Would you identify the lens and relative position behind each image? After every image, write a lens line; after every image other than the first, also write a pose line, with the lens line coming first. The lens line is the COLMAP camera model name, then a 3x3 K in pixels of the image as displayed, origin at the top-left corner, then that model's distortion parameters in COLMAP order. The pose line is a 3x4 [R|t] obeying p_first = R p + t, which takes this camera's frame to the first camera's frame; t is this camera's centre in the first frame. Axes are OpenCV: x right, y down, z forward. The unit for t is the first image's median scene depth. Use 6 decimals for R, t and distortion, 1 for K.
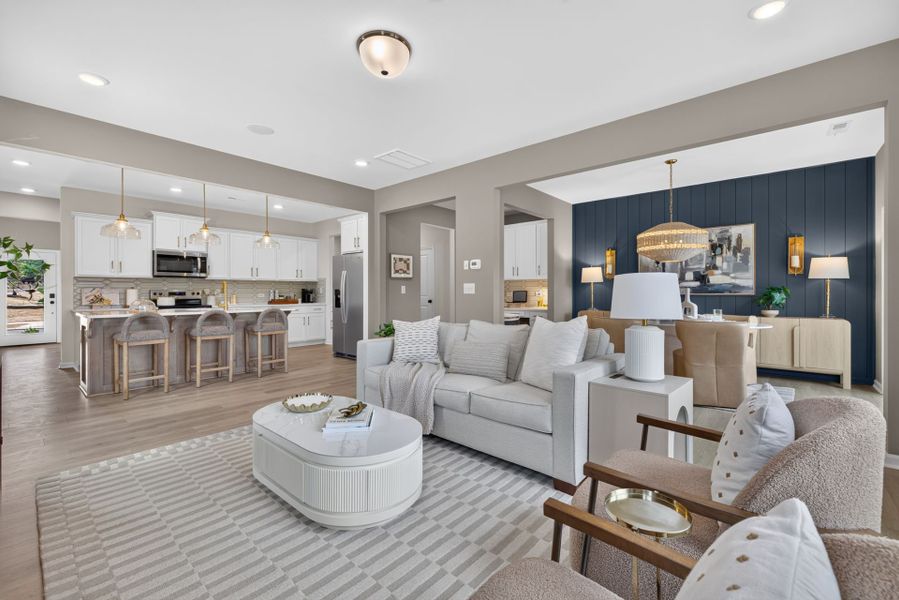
lens RADIAL K [[379.4, 0, 450.4], [0, 379.4, 292.0], [0, 0, 1]] dist [0.003006, 0.000035]
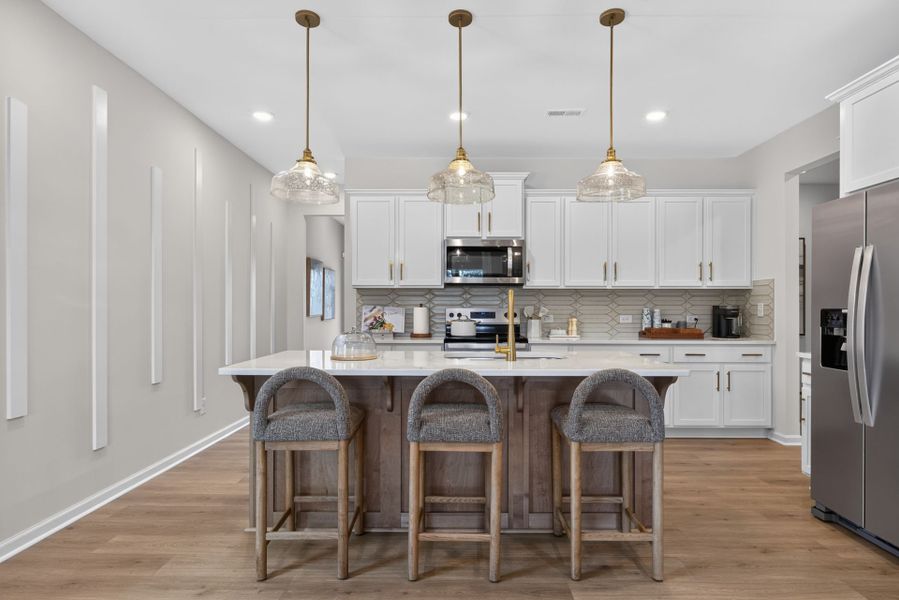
lens RADIAL K [[491.6, 0, 452.2], [0, 491.6, 309.5], [0, 0, 1]] dist [0.002937, 0.000609]
pose [[0.651073, 0.006744, -0.758985, -0.196285], [-0.003553, 0.999977, 0.005837, -0.008167], [0.759007, -0.001104, 0.651082, 0.505905]]
